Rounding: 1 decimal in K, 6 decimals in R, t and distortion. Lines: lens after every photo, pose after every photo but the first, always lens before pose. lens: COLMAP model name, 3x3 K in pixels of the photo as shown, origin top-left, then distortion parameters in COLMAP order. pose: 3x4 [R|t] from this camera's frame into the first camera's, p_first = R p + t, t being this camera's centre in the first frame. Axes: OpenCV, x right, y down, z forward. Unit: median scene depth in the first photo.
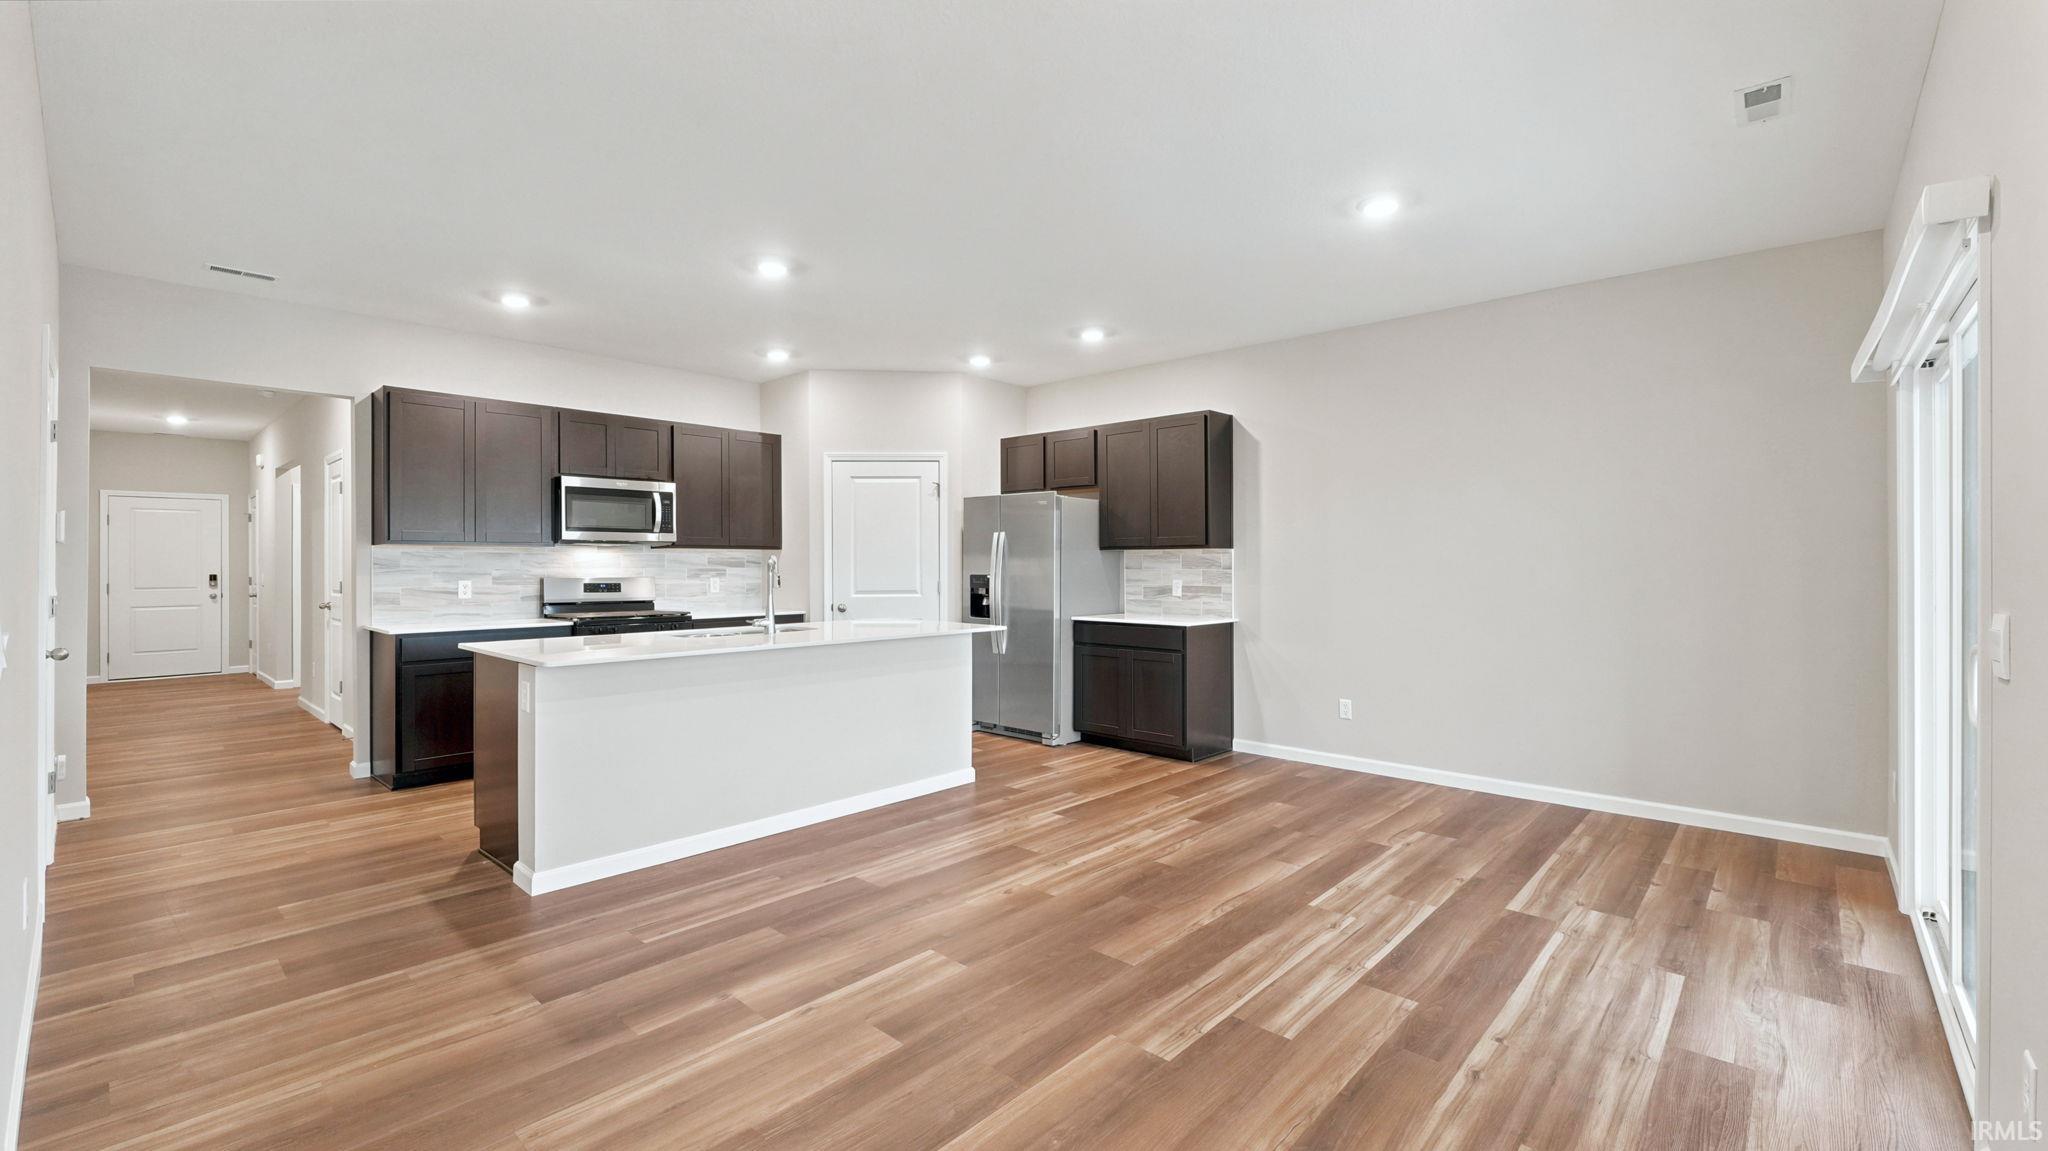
lens RADIAL K [[857.8, 0, 1025.1], [0, 857.8, 555.1], [0, 0, 1]] dist [-0.003753, -0.000552]
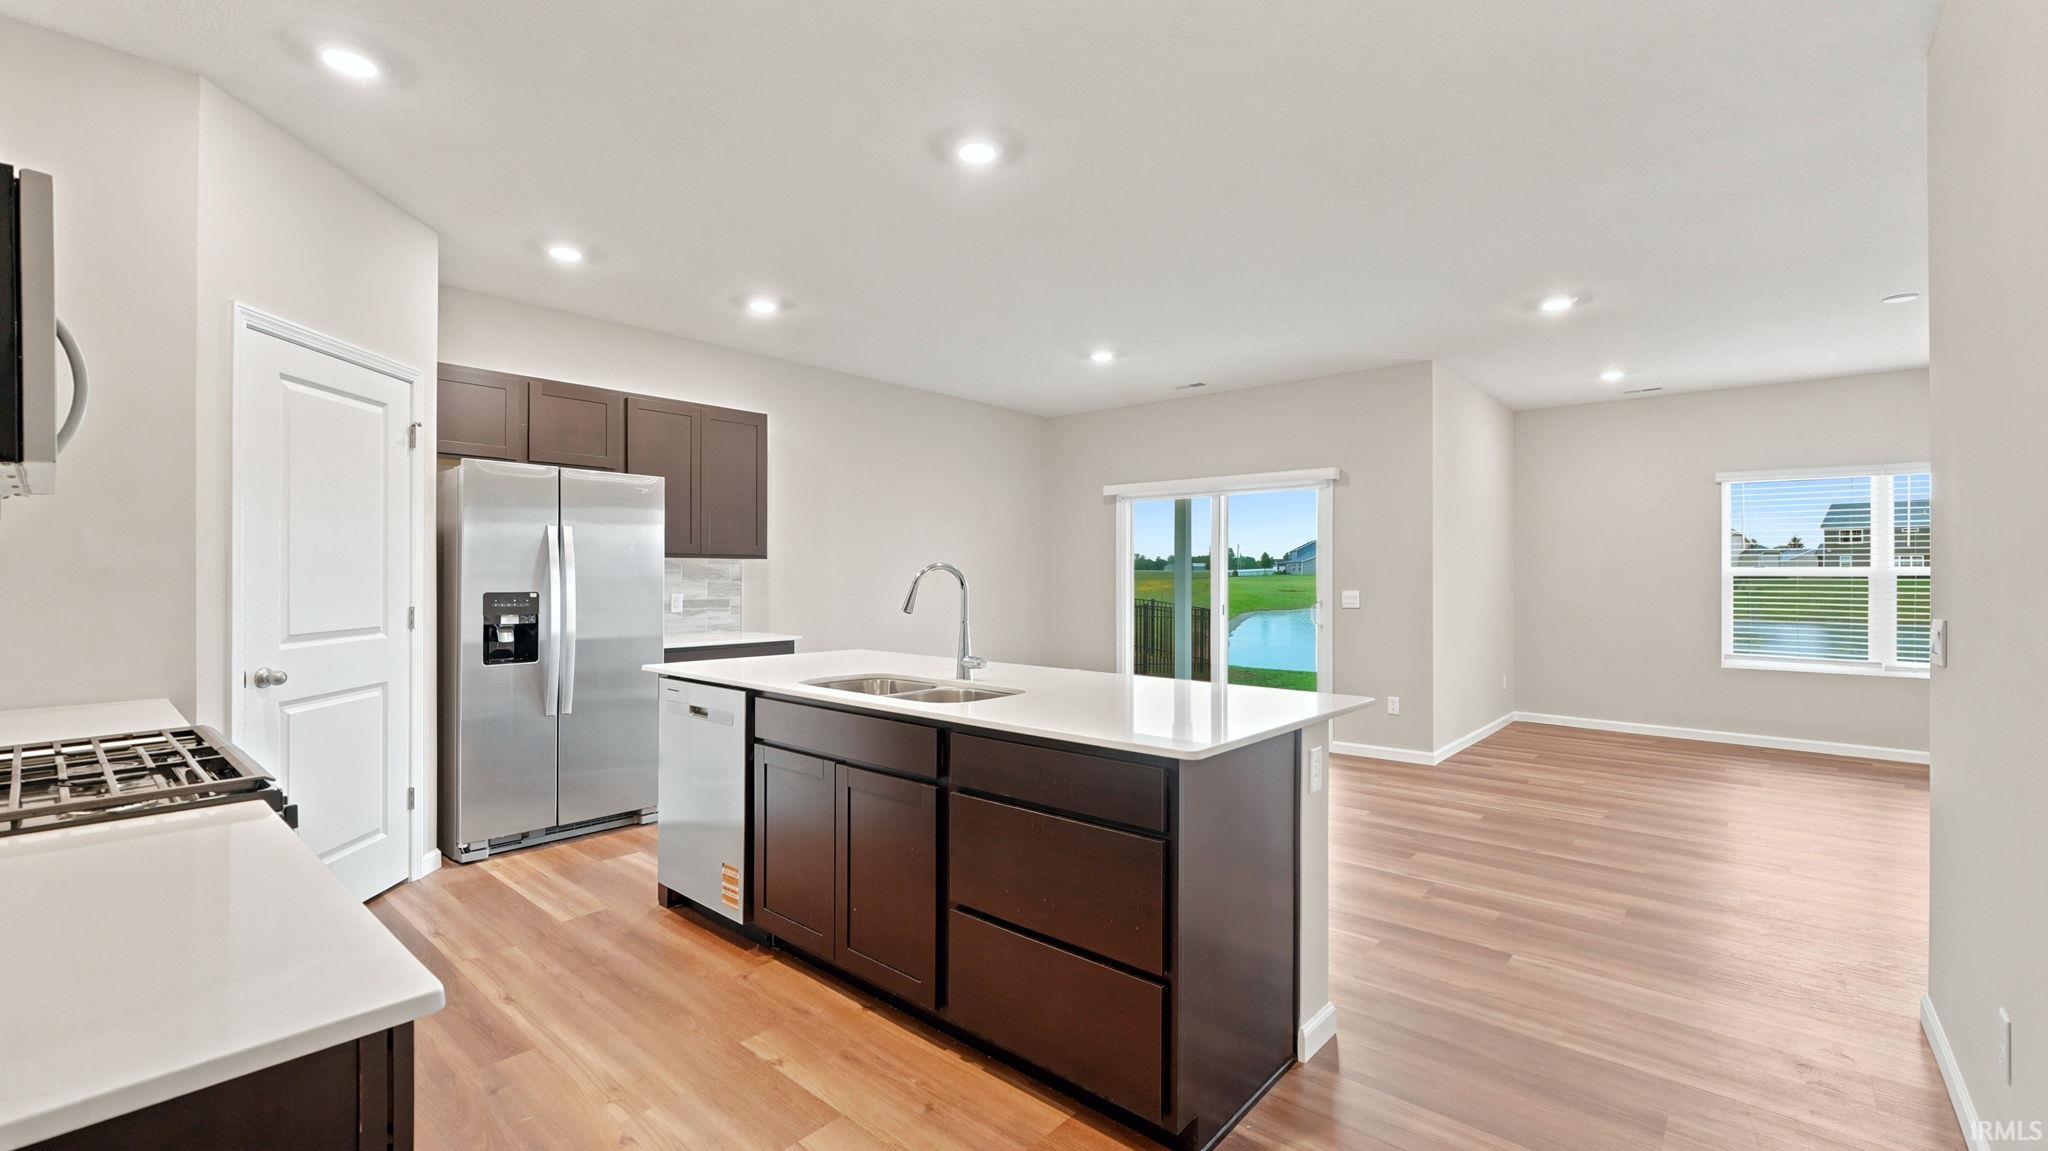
lens RADIAL K [[857.8, 0, 1022.9], [0, 857.8, 572.1], [0, 0, 1]] dist [-0.003753, -0.000552]
pose [[-0.015736, 0.002839, 0.999872, -0.757207], [-0.013867, 0.999899, -0.003057, 0.006205], [-0.999780, -0.013913, -0.015695, 0.744469]]
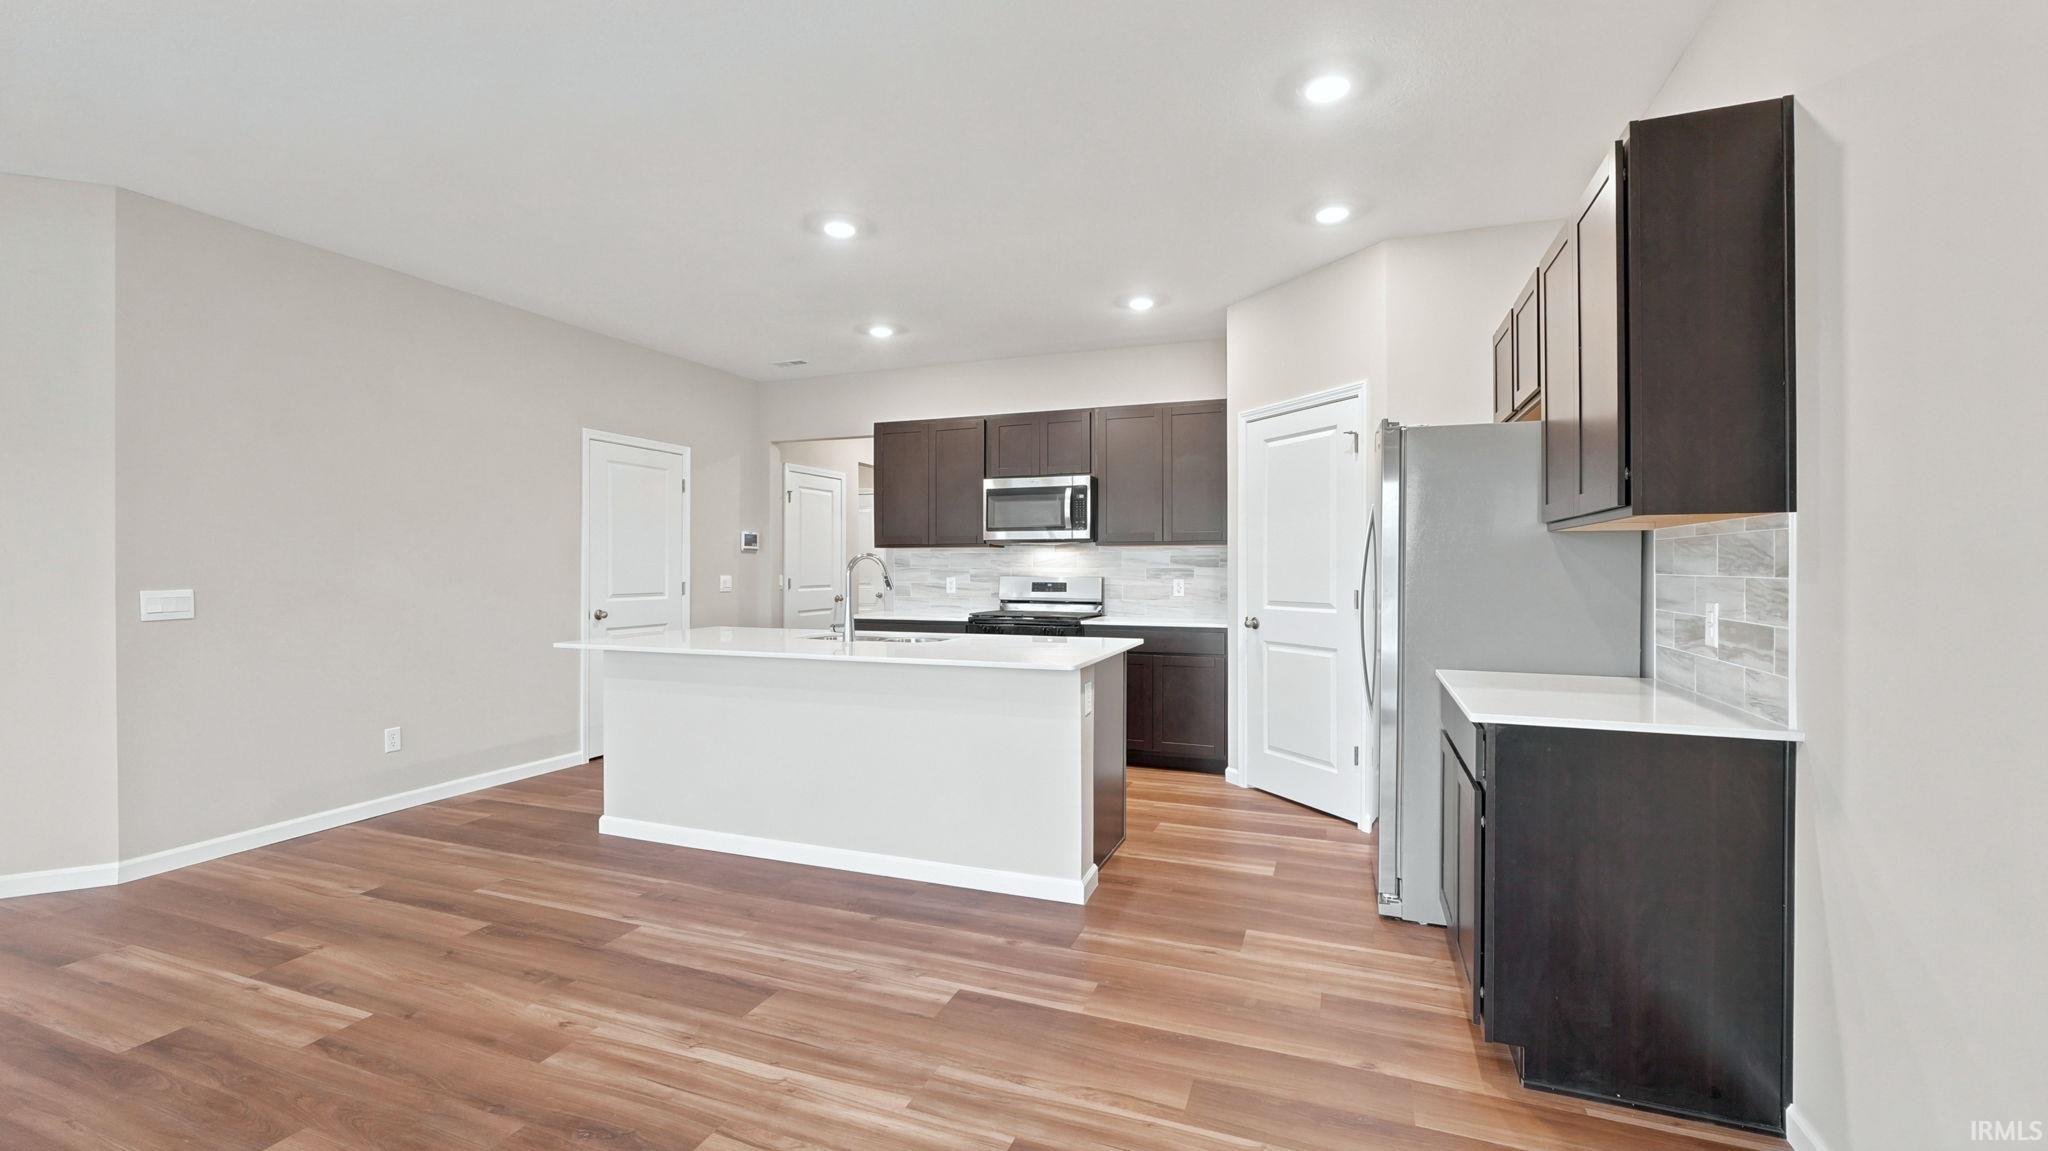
lens RADIAL K [[857.8, 0, 1025.6], [0, 857.8, 571.5], [0, 0, 1]] dist [-0.003753, -0.000552]
pose [[0.364872, 0.007695, -0.931026, 0.460710], [0.011036, 0.999860, 0.012589, 0.007727], [0.930992, -0.014869, 0.364736, 0.653861]]
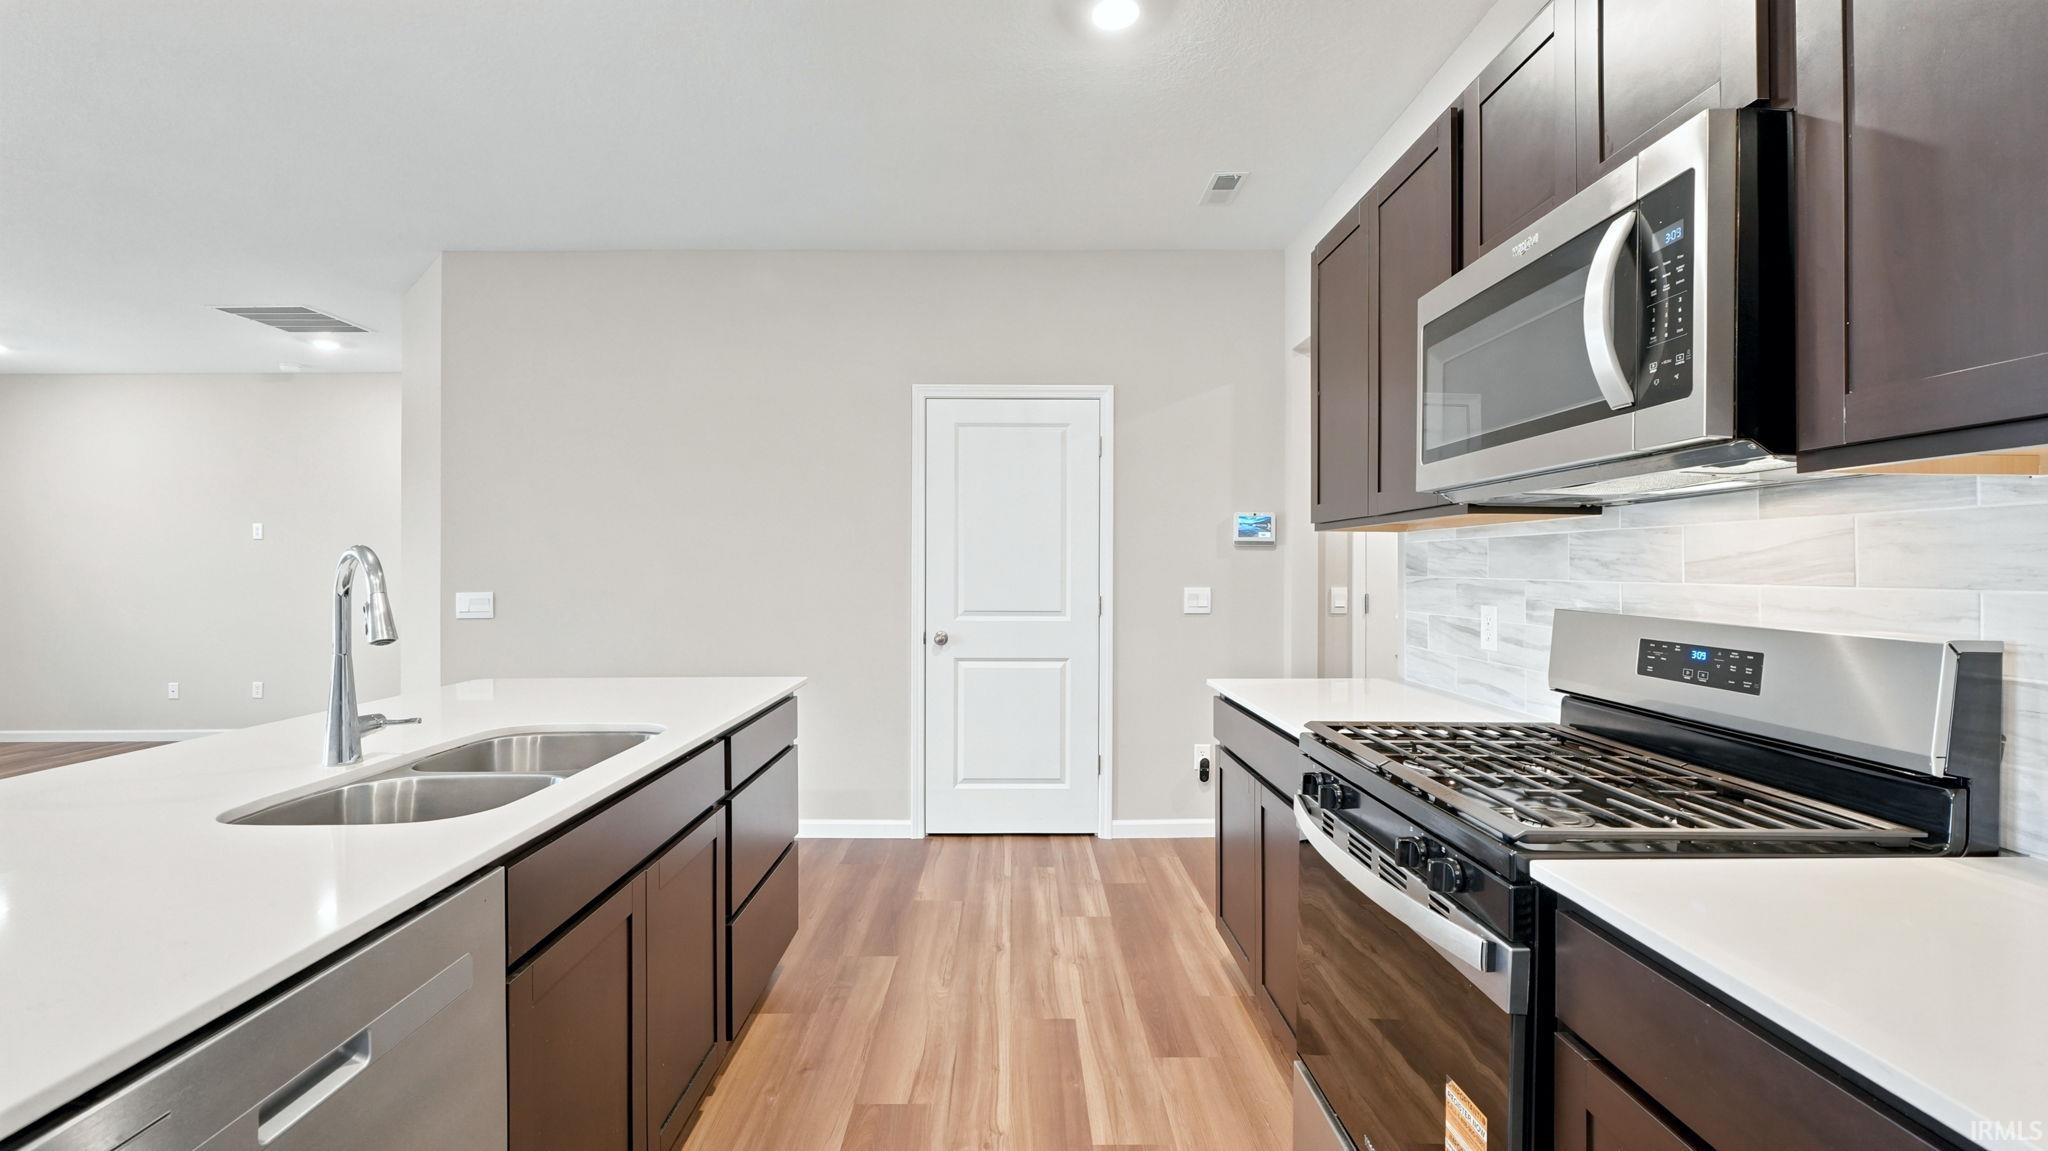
lens RADIAL K [[857.8, 0, 1016.0], [0, 857.8, 567.2], [0, 0, 1]] dist [-0.003753, -0.000552]
pose [[-0.736038, 0.002718, -0.676934, -0.199703], [0.010290, 0.999921, -0.007174, 0.011064], [0.676862, -0.012246, -0.736008, 1.125235]]
